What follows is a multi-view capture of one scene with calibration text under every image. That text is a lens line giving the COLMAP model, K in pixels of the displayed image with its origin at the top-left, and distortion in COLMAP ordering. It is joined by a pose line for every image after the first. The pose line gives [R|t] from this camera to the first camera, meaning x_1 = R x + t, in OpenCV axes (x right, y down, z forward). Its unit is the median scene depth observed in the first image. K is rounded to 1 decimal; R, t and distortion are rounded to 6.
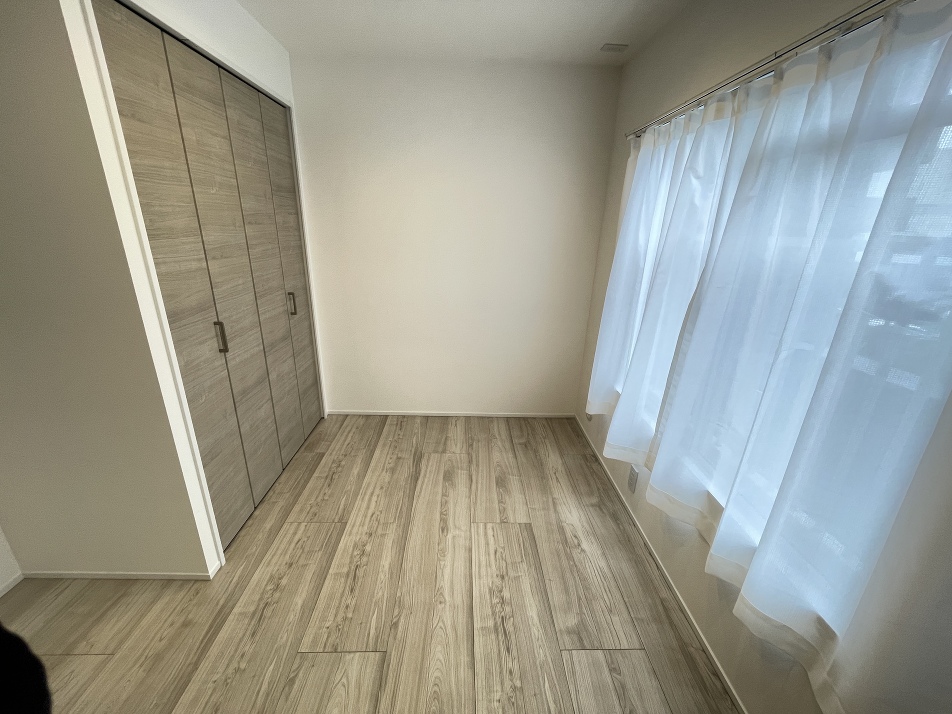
lens RADIAL K [[383.4, 0, 476.0], [0, 383.4, 357.0], [0, 0, 1]] dist [-0.003115, -0.000509]
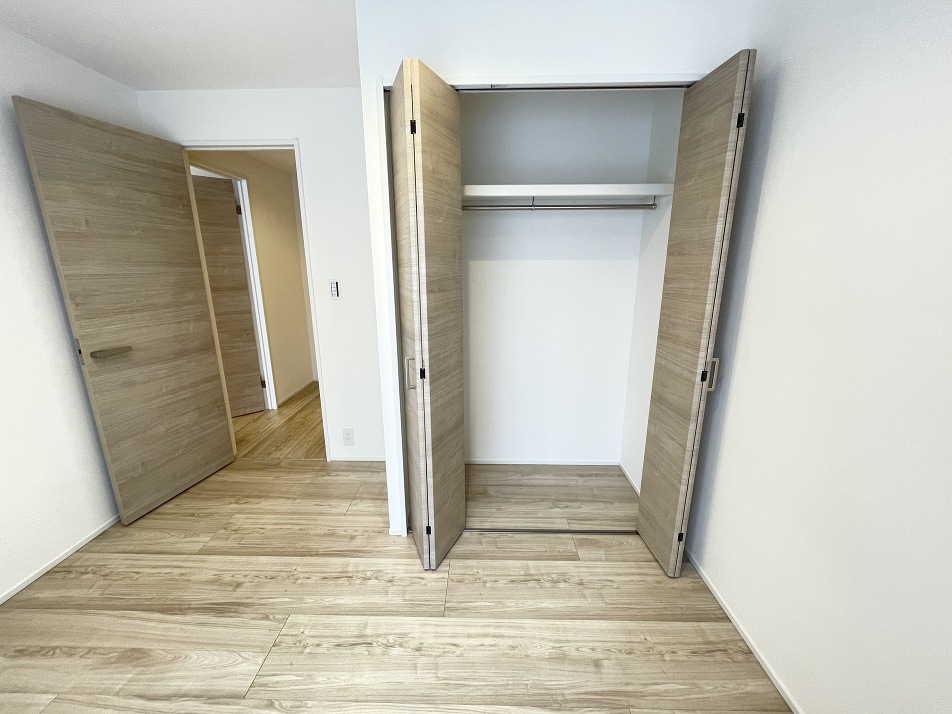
lens RADIAL K [[383.4, 0, 476.0], [0, 383.4, 357.0], [0, 0, 1]] dist [-0.003115, -0.000509]
pose [[-0.055955, 0.209360, -0.976236, 0.344048], [-0.326796, 0.920070, 0.216045, -0.275507], [0.943437, 0.331119, 0.016936, 0.930474]]
